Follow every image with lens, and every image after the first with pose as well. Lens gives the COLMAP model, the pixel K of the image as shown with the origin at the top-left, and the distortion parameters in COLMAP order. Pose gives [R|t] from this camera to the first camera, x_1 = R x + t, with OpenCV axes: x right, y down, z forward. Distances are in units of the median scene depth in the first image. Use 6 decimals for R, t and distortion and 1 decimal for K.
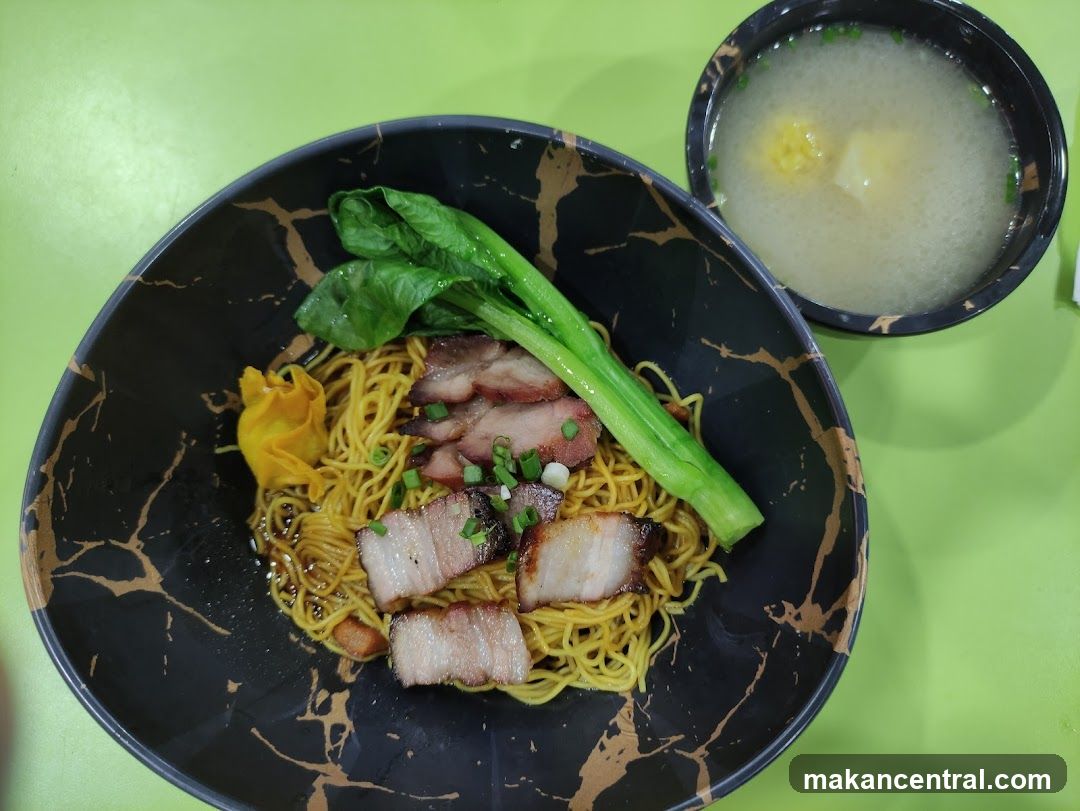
lens RADIAL K [[873.5, 0, 507.9], [0, 873.5, 404.6], [0, 0, 1]] dist [0.002884, -0.014285]
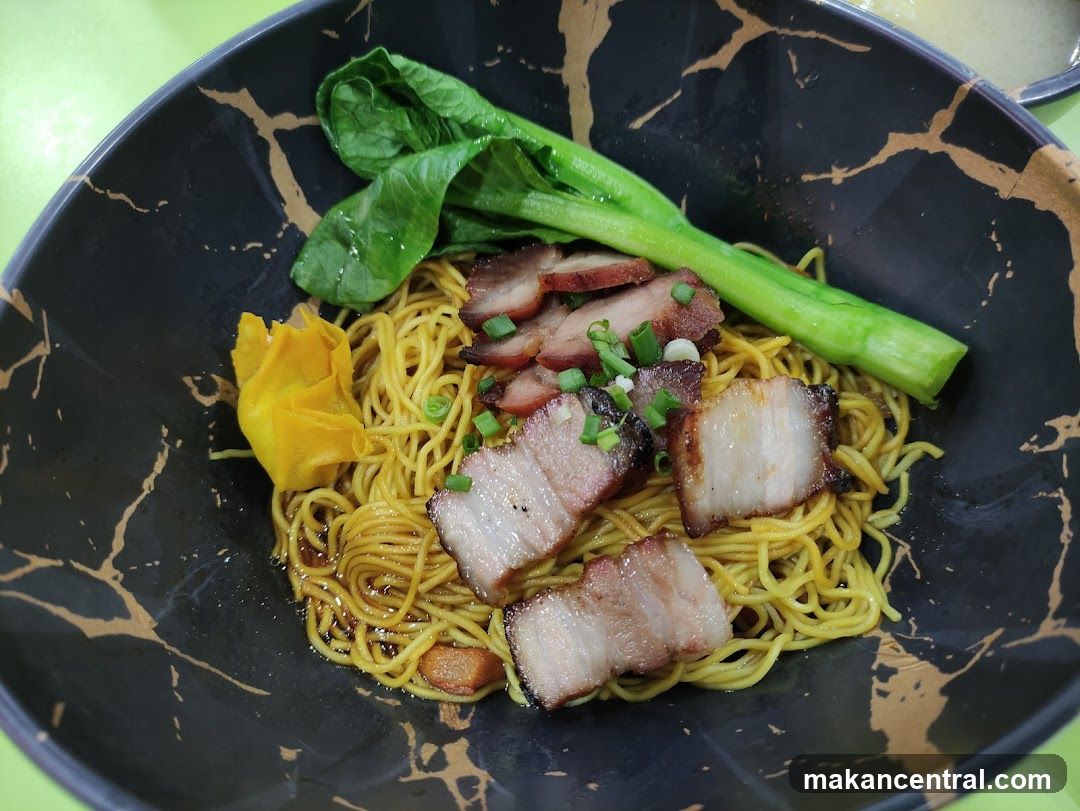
lens RADIAL K [[873.5, 0, 507.9], [0, 873.5, 404.6], [0, 0, 1]] dist [0.002884, -0.014285]
pose [[0.973943, -0.206548, 0.093662, -0.162097], [0.225400, 0.927248, -0.299007, 0.300931], [-0.025089, 0.312327, 0.949643, 0.309372]]
